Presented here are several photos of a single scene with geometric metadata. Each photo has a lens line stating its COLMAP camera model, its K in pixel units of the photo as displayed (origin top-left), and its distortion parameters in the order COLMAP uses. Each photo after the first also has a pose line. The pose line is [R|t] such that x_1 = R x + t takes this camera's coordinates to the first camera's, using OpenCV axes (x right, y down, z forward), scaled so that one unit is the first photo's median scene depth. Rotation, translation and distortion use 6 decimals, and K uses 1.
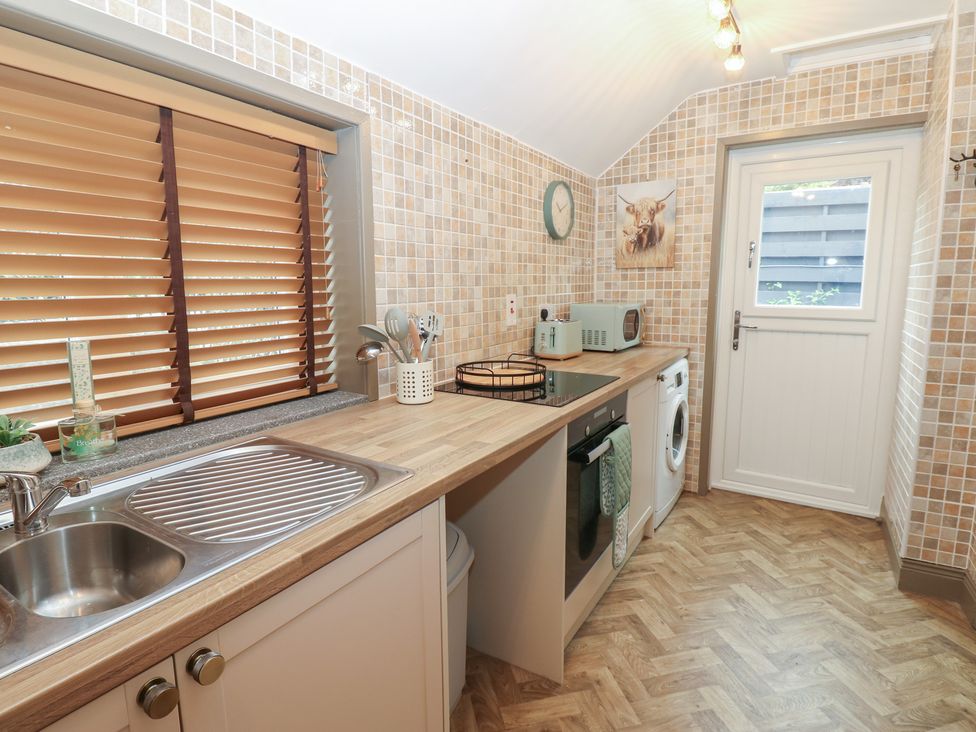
lens RADIAL K [[503.1, 0, 490.8], [0, 503.1, 364.9], [0, 0, 1]] dist [-0.001024, -0.003304]
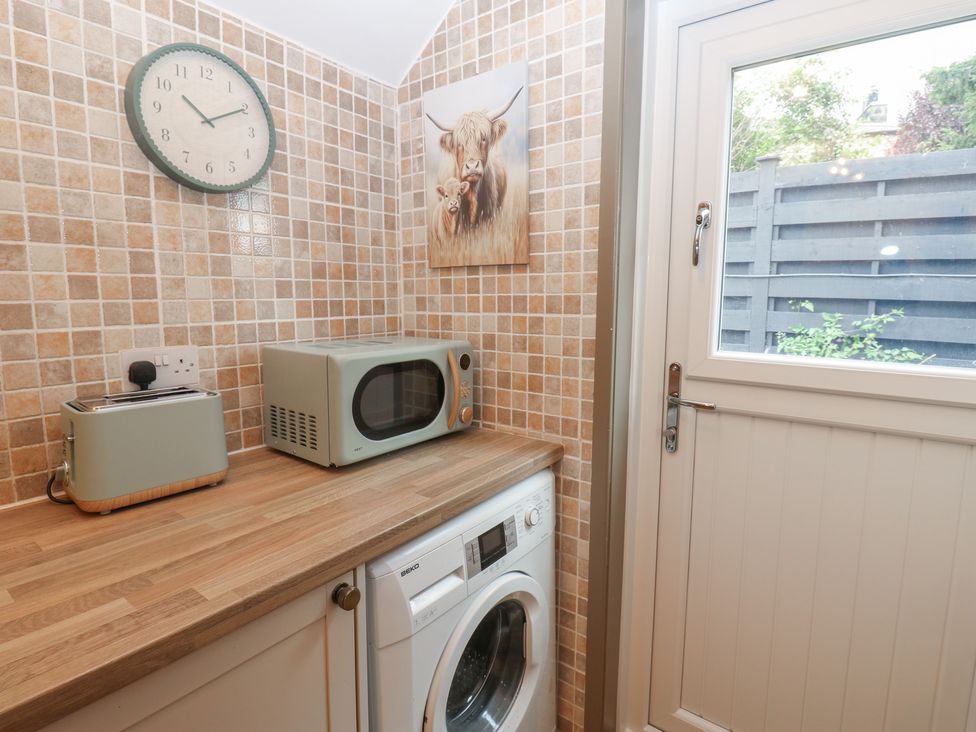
lens RADIAL K [[503.1, 0, 483.6], [0, 503.1, 360.0], [0, 0, 1]] dist [-0.001024, -0.003304]
pose [[0.996694, 0.023883, -0.077661, 0.354177], [-0.026393, 0.999156, -0.031460, -0.092576], [0.076844, 0.033405, 0.996483, 0.543829]]
